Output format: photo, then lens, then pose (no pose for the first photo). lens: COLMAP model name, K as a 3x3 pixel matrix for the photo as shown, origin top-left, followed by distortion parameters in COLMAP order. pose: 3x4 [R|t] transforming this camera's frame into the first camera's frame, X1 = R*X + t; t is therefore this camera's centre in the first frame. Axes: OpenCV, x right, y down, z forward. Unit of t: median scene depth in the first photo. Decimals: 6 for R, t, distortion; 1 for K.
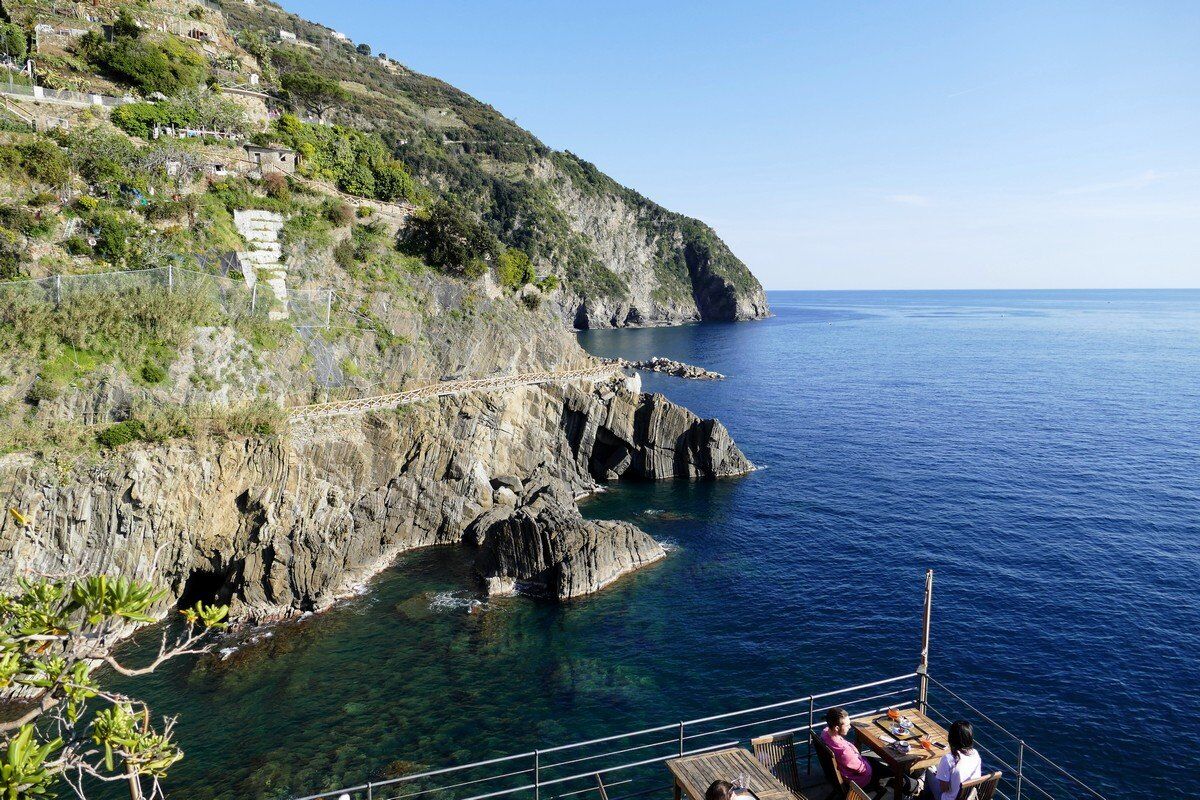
lens RADIAL K [[857.1, 0, 600.0], [0, 857.1, 400.0], [0, 0, 1]] dist [-0.006733, -0.003124]
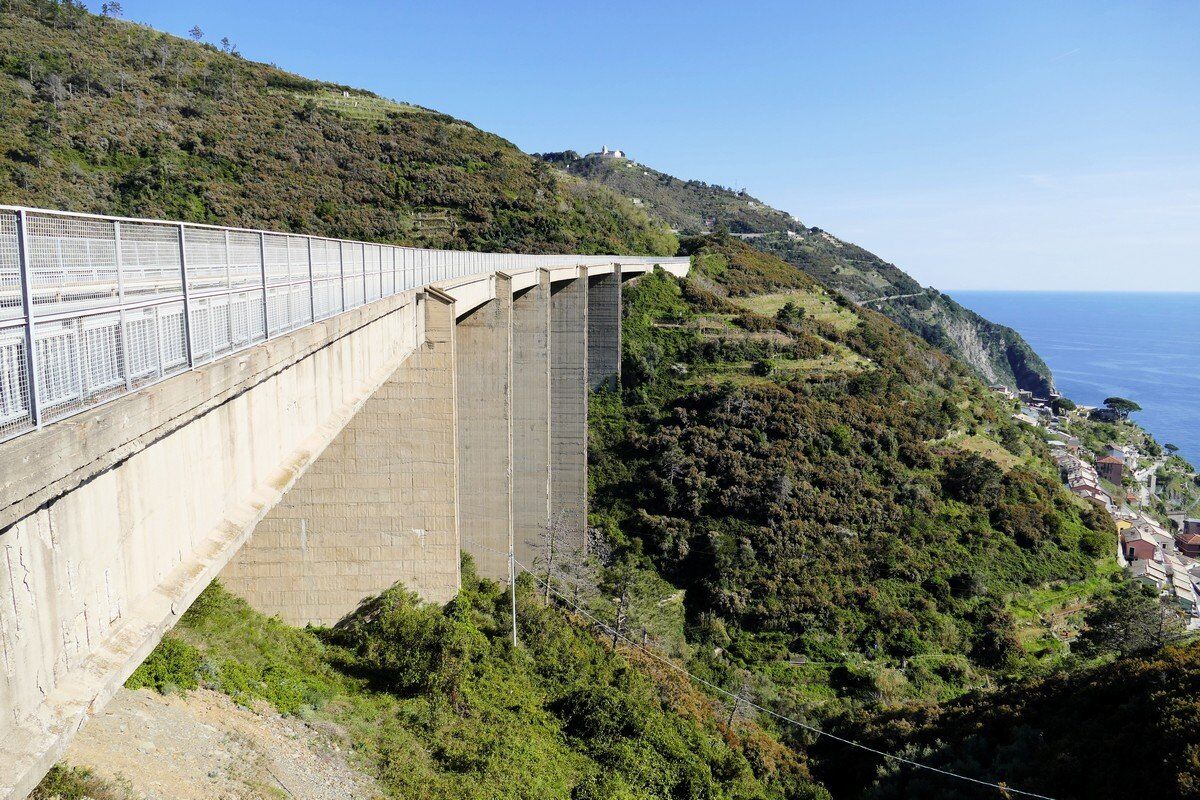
lens RADIAL K [[850.7, 0, 600.0], [0, 850.7, 400.0], [0, 0, 1]] dist [-0.012995, -0.000635]
pose [[0.989951, 0.030742, -0.138026, -0.455583], [-0.029604, 0.999509, 0.010287, -0.093939], [0.138275, -0.006098, 0.990375, -0.663399]]
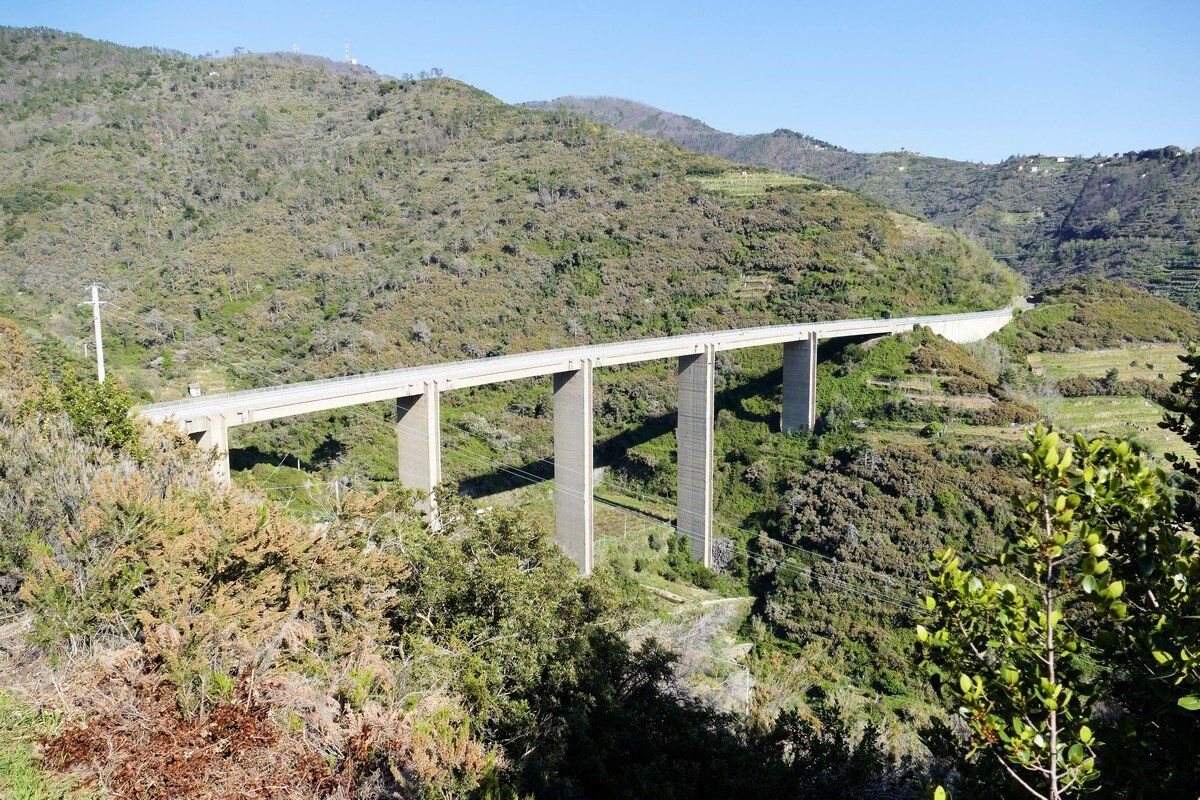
lens RADIAL K [[857.1, 0, 600.0], [0, 857.1, 400.0], [0, 0, 1]] dist [-0.006733, -0.003124]
pose [[0.647337, 0.109545, -0.754291, -0.249426], [-0.098088, 0.993362, 0.060085, -0.126916], [0.755866, 0.035091, 0.653785, -0.673973]]
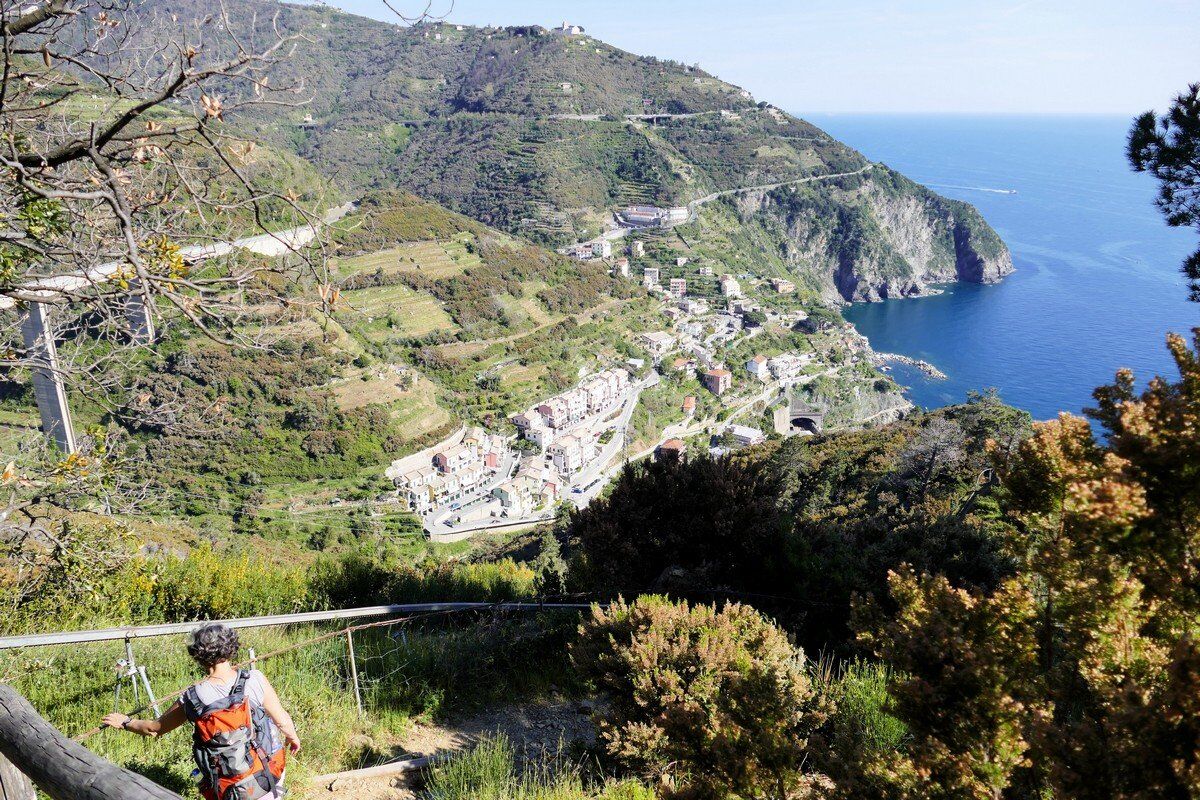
lens RADIAL K [[857.1, 0, 600.0], [0, 857.1, 400.0], [0, 0, 1]] dist [-0.006733, -0.003124]
pose [[0.956096, 0.099725, -0.275565, -0.061724], [-0.042314, 0.977442, 0.206920, -0.186396], [0.289984, -0.186175, 0.938748, -0.766934]]
